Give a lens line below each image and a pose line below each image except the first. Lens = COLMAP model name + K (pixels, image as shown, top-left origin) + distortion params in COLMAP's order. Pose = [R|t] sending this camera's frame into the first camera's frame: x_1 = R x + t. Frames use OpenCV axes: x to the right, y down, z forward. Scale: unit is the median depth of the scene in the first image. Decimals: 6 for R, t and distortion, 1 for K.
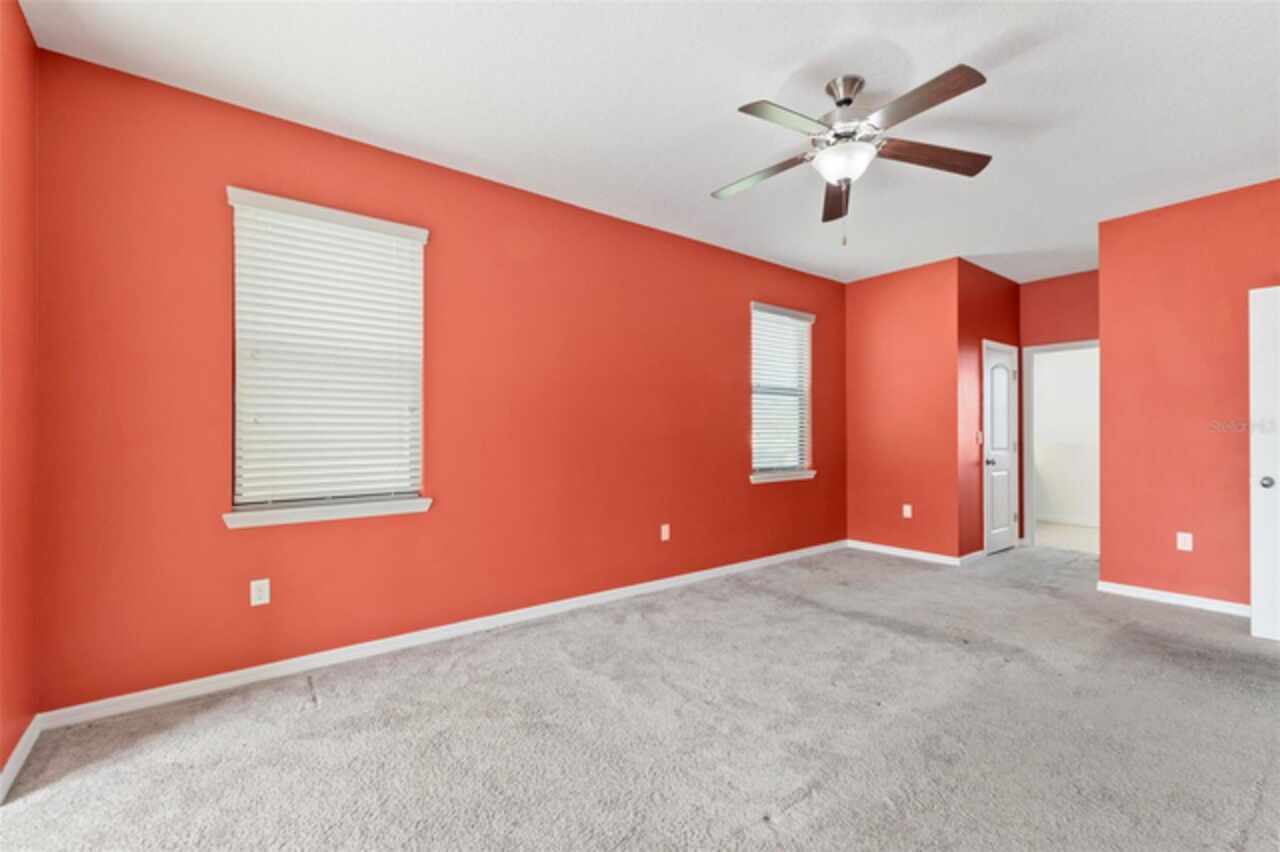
lens RADIAL K [[549.5, 0, 639.0], [0, 549.5, 427.5], [0, 0, 1]] dist [0.016536, -0.000126]
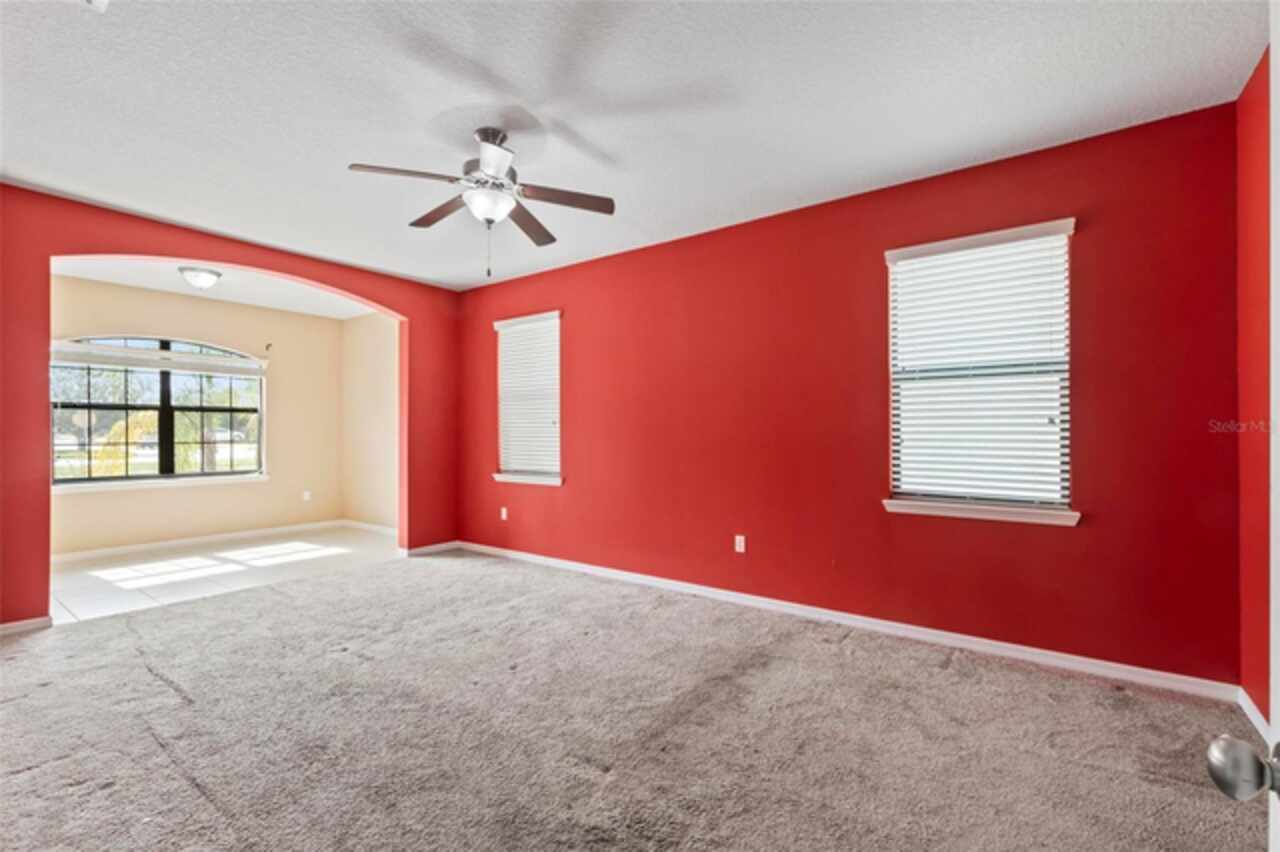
lens RADIAL K [[549.5, 0, 642.7], [0, 549.5, 432.9], [0, 0, 1]] dist [0.016536, -0.000126]
pose [[0.287530, 0.003037, -0.957767, 1.028662], [0.010285, 0.999928, 0.006258, -0.008623], [0.957716, -0.011650, 0.287478, 0.648208]]
